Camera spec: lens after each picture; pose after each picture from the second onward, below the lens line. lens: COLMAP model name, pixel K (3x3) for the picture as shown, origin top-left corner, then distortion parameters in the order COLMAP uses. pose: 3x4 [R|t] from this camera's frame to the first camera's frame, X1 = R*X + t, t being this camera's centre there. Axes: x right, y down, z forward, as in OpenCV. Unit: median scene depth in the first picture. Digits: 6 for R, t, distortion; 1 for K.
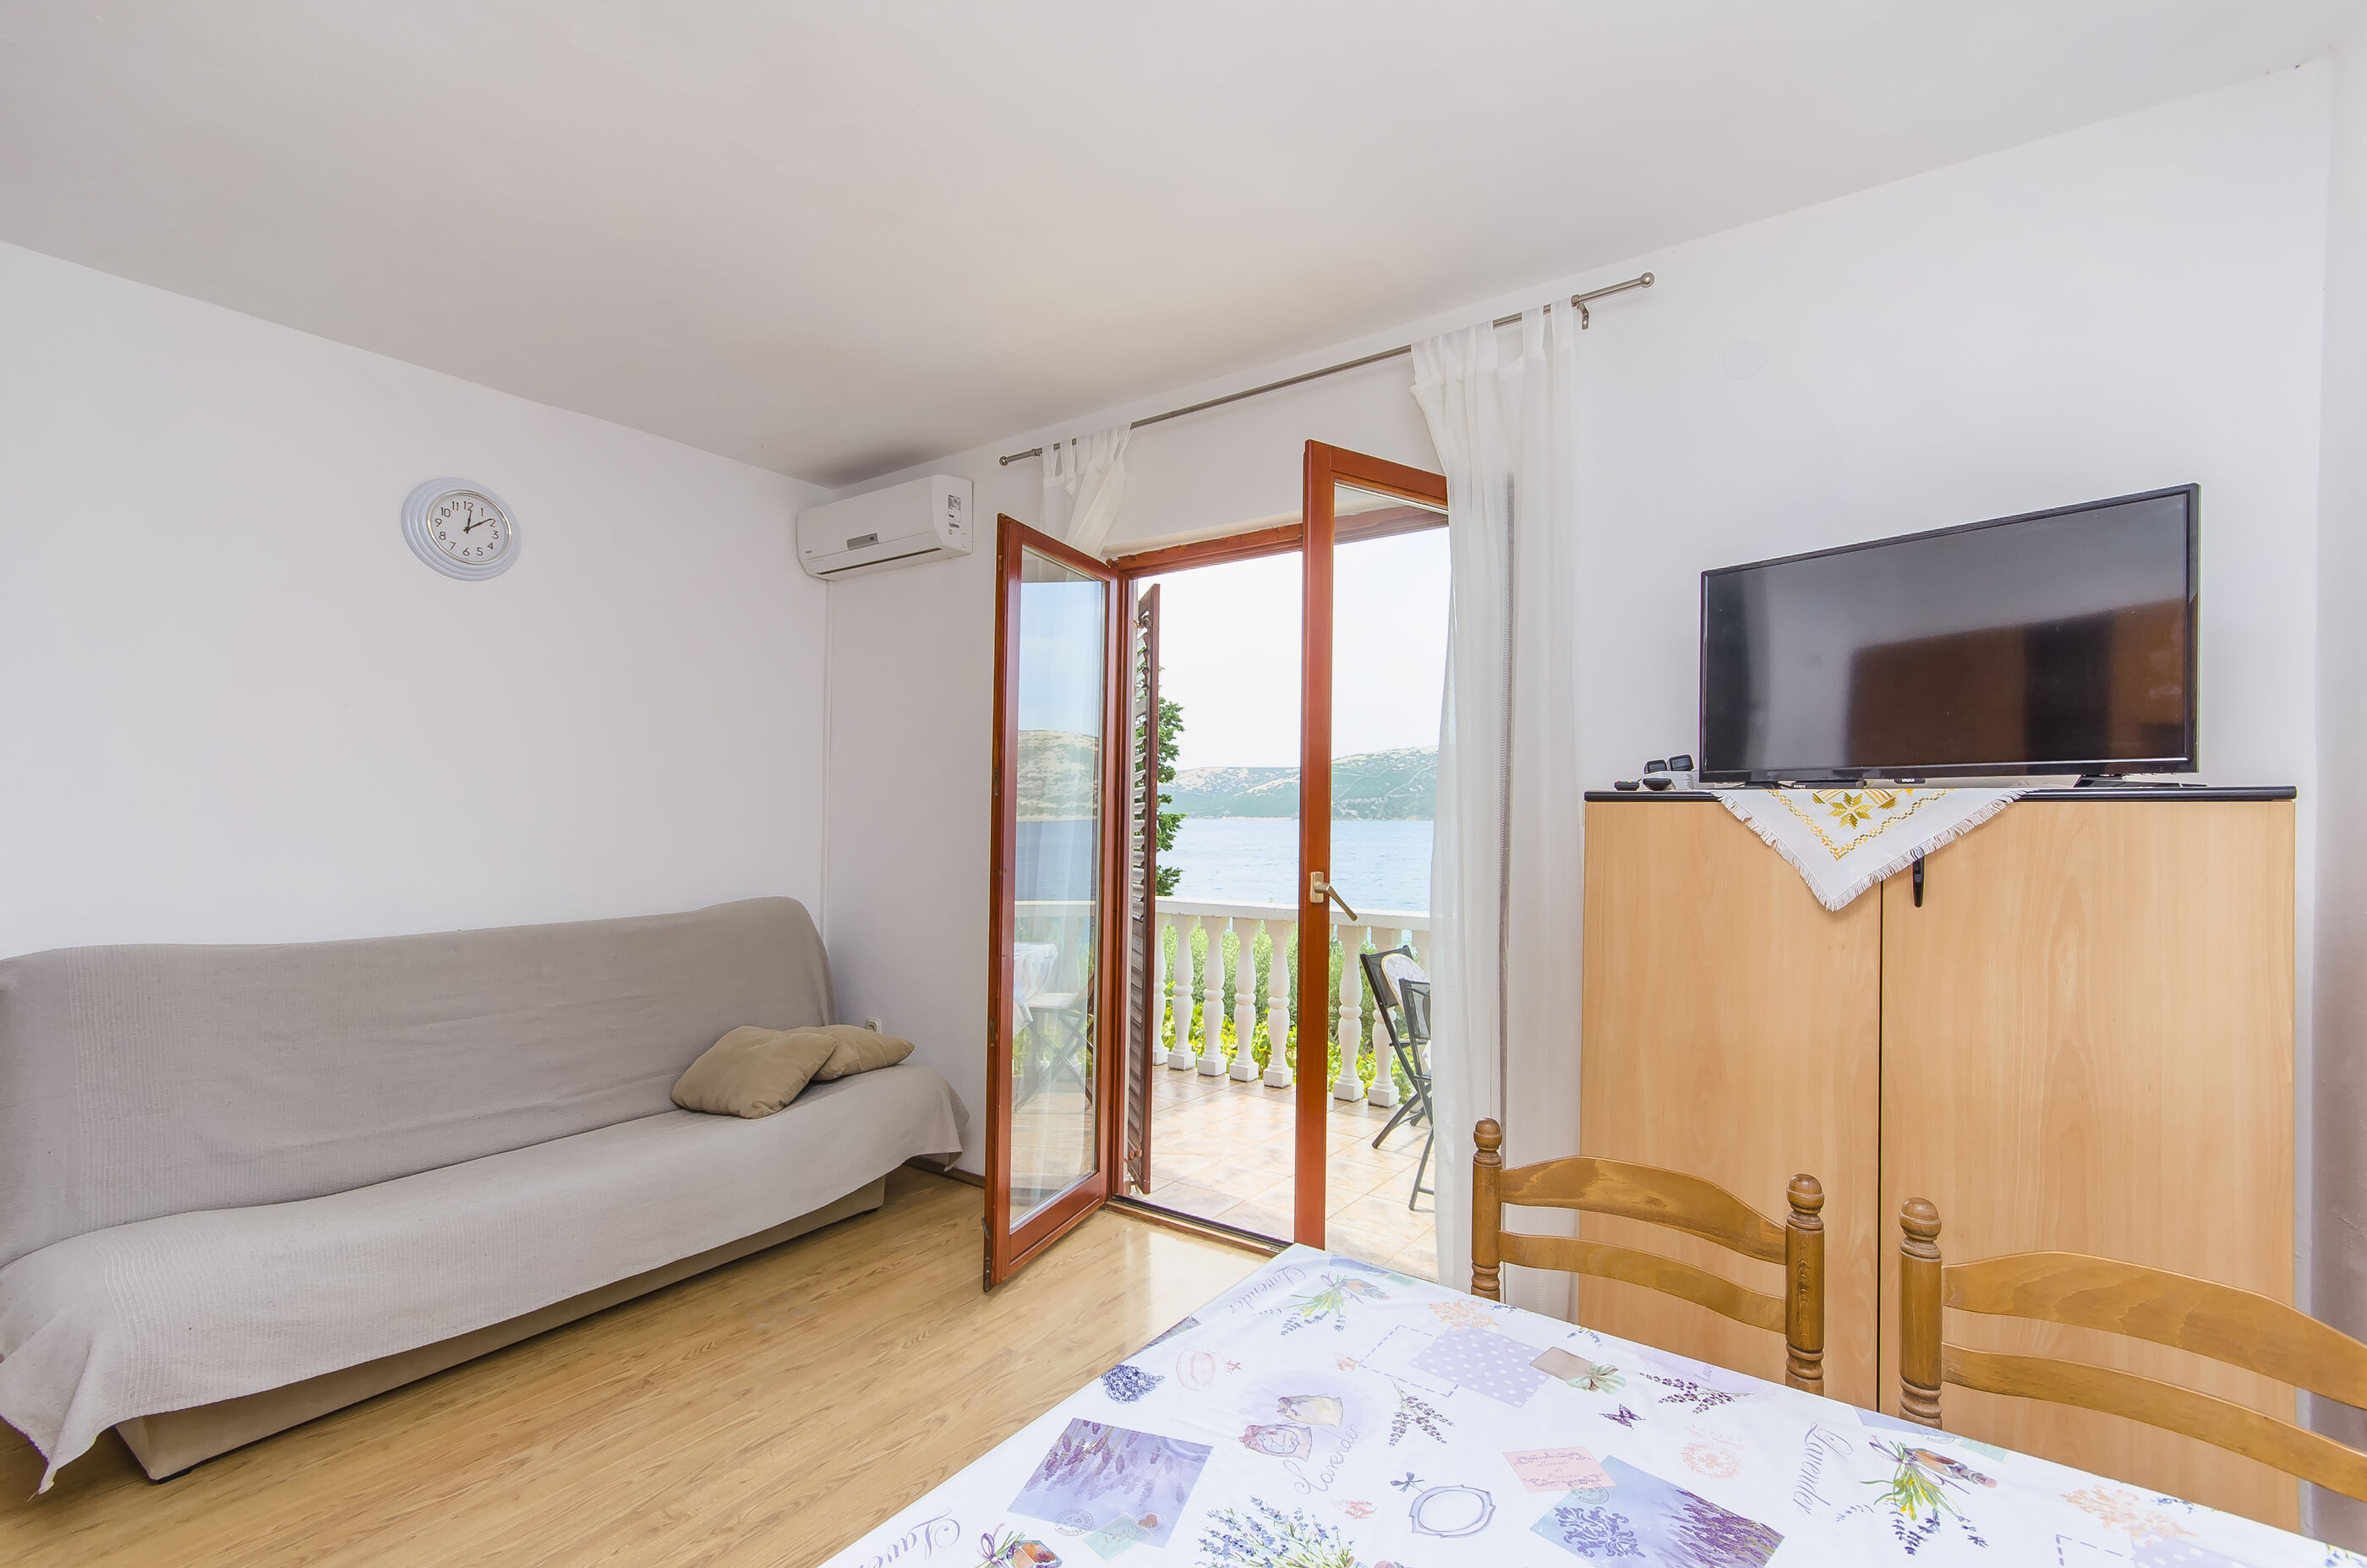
lens RADIAL K [[1029.8, 0, 1183.5], [0, 1029.8, 801.1], [0, 0, 1]] dist [0.002517, -0.000006]
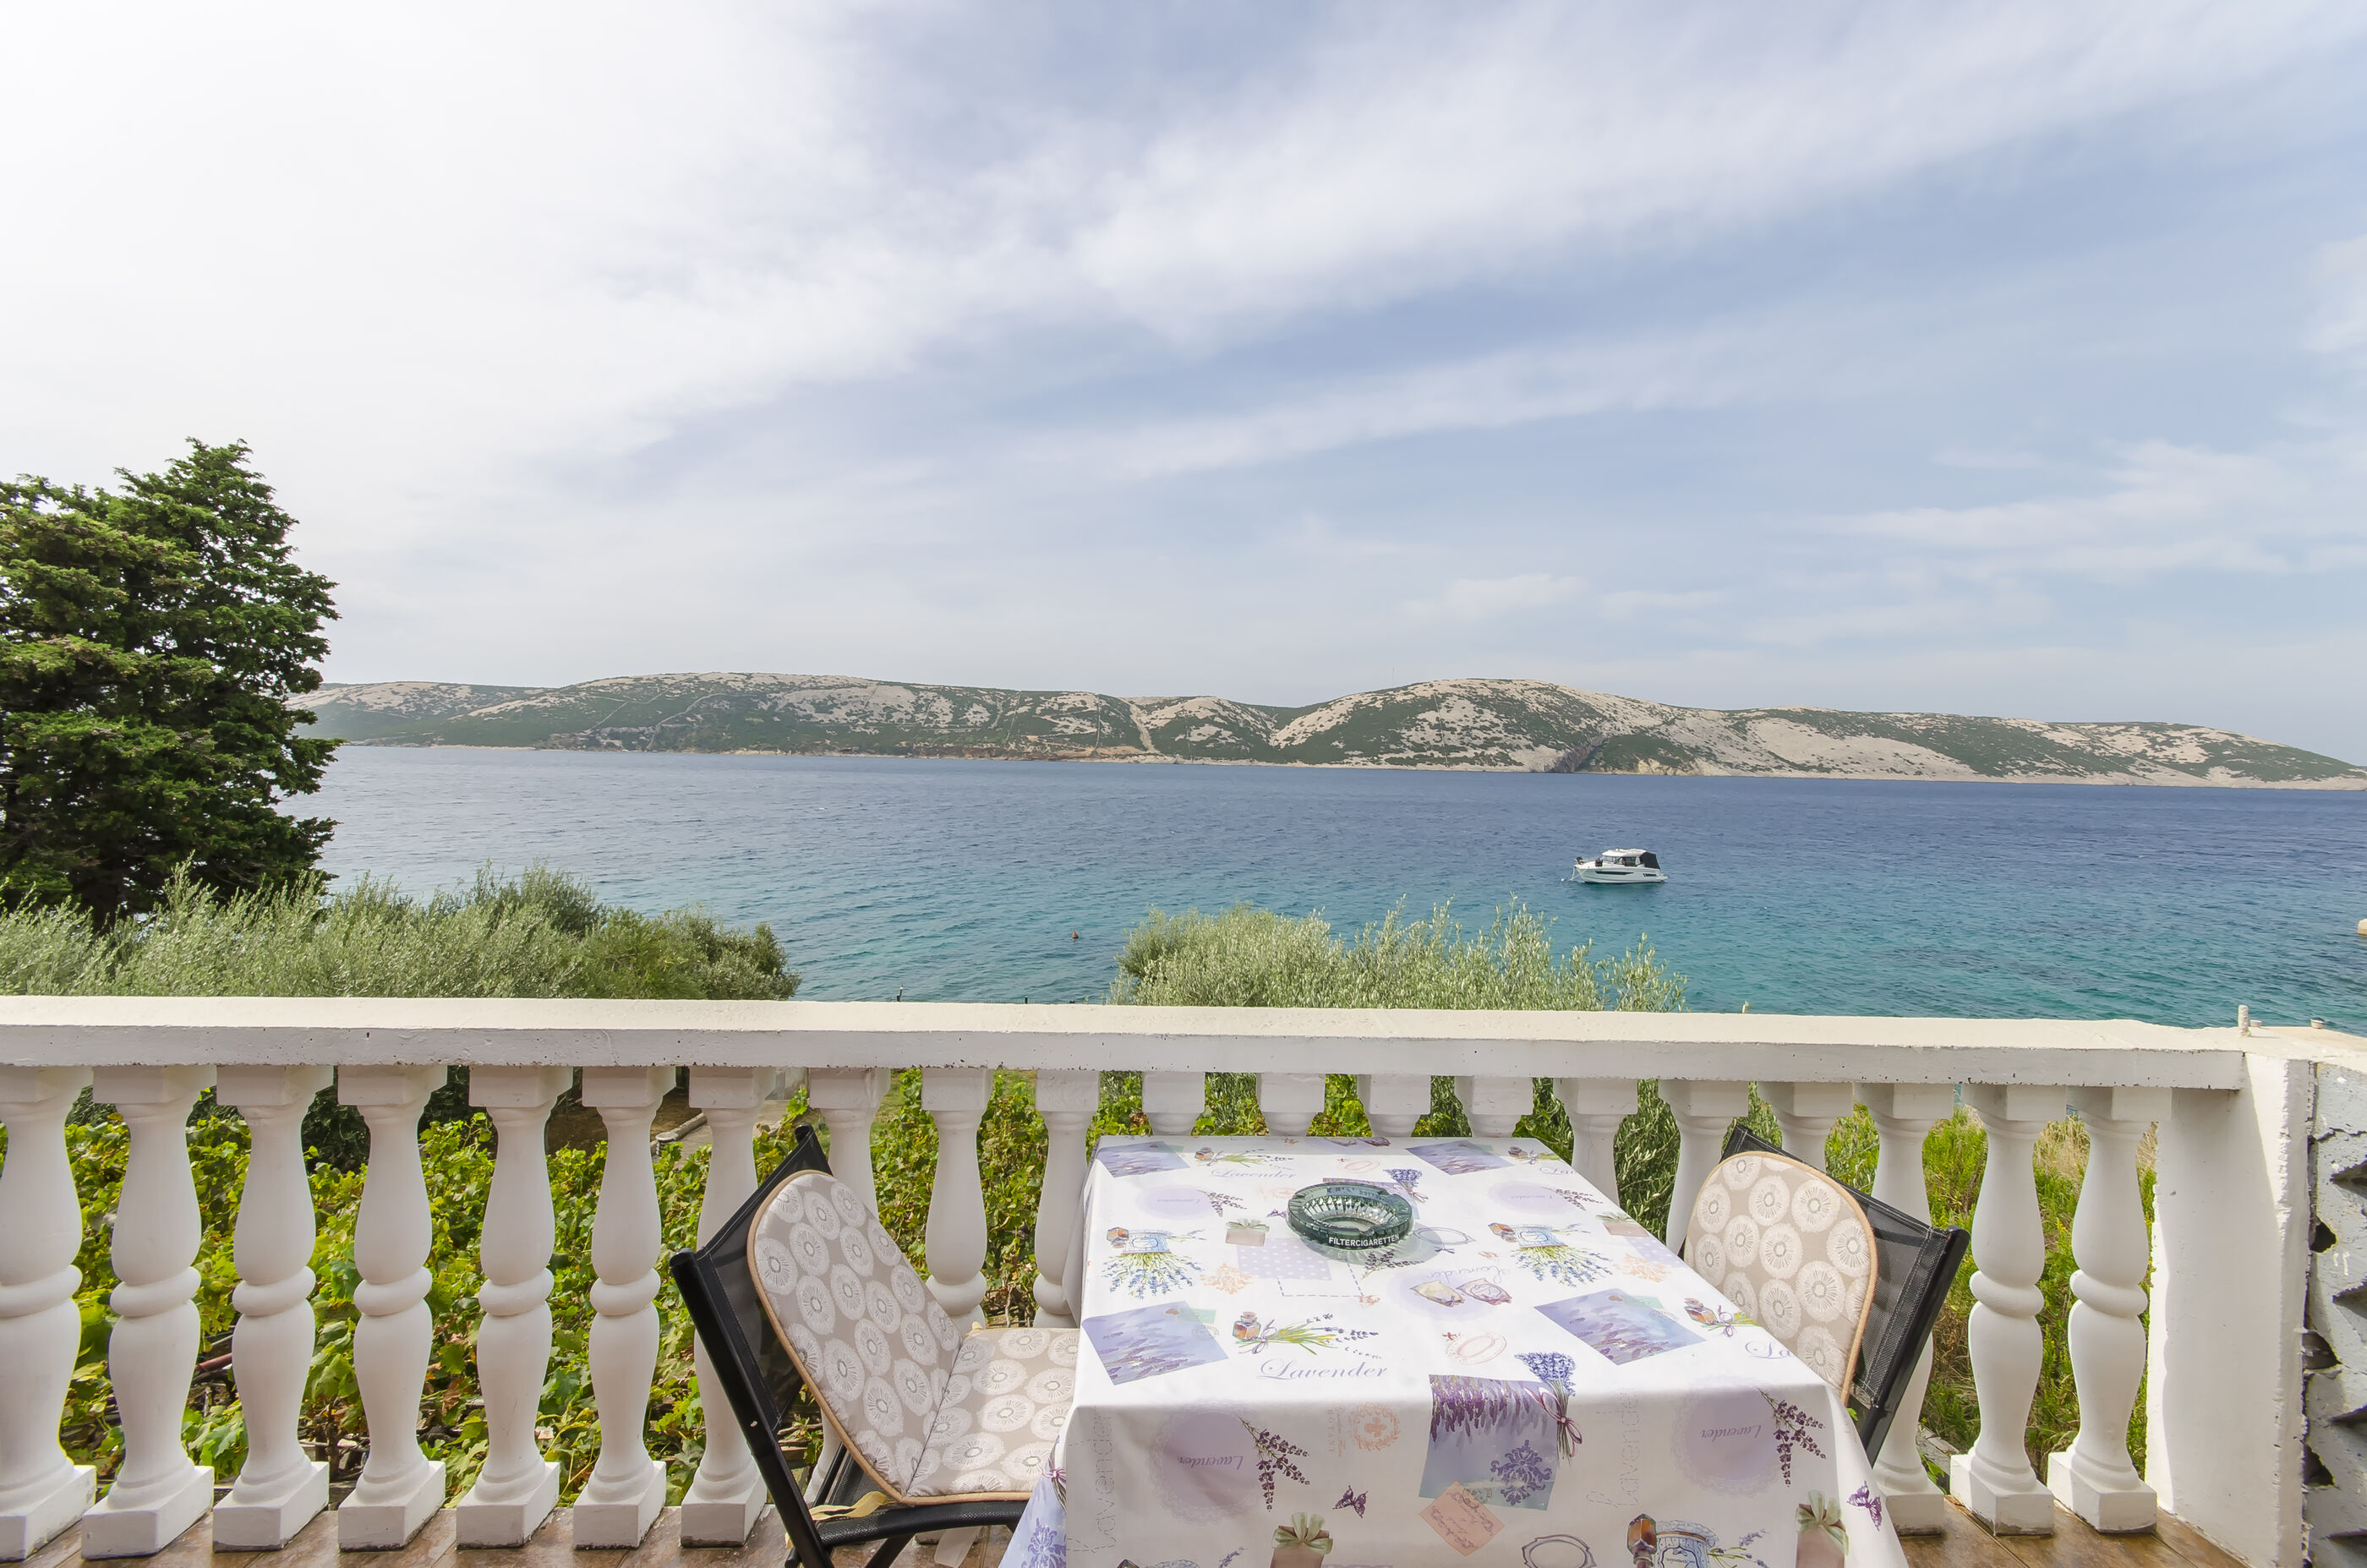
lens RADIAL K [[1029.8, 0, 1193.4], [0, 1029.8, 792.2], [0, 0, 1]] dist [0.002517, -0.000006]
pose [[0.781580, -0.008405, 0.623748, 0.016252], [-0.025854, 0.998614, 0.045852, 0.000940], [-0.623269, -0.051963, 0.780279, 0.104977]]
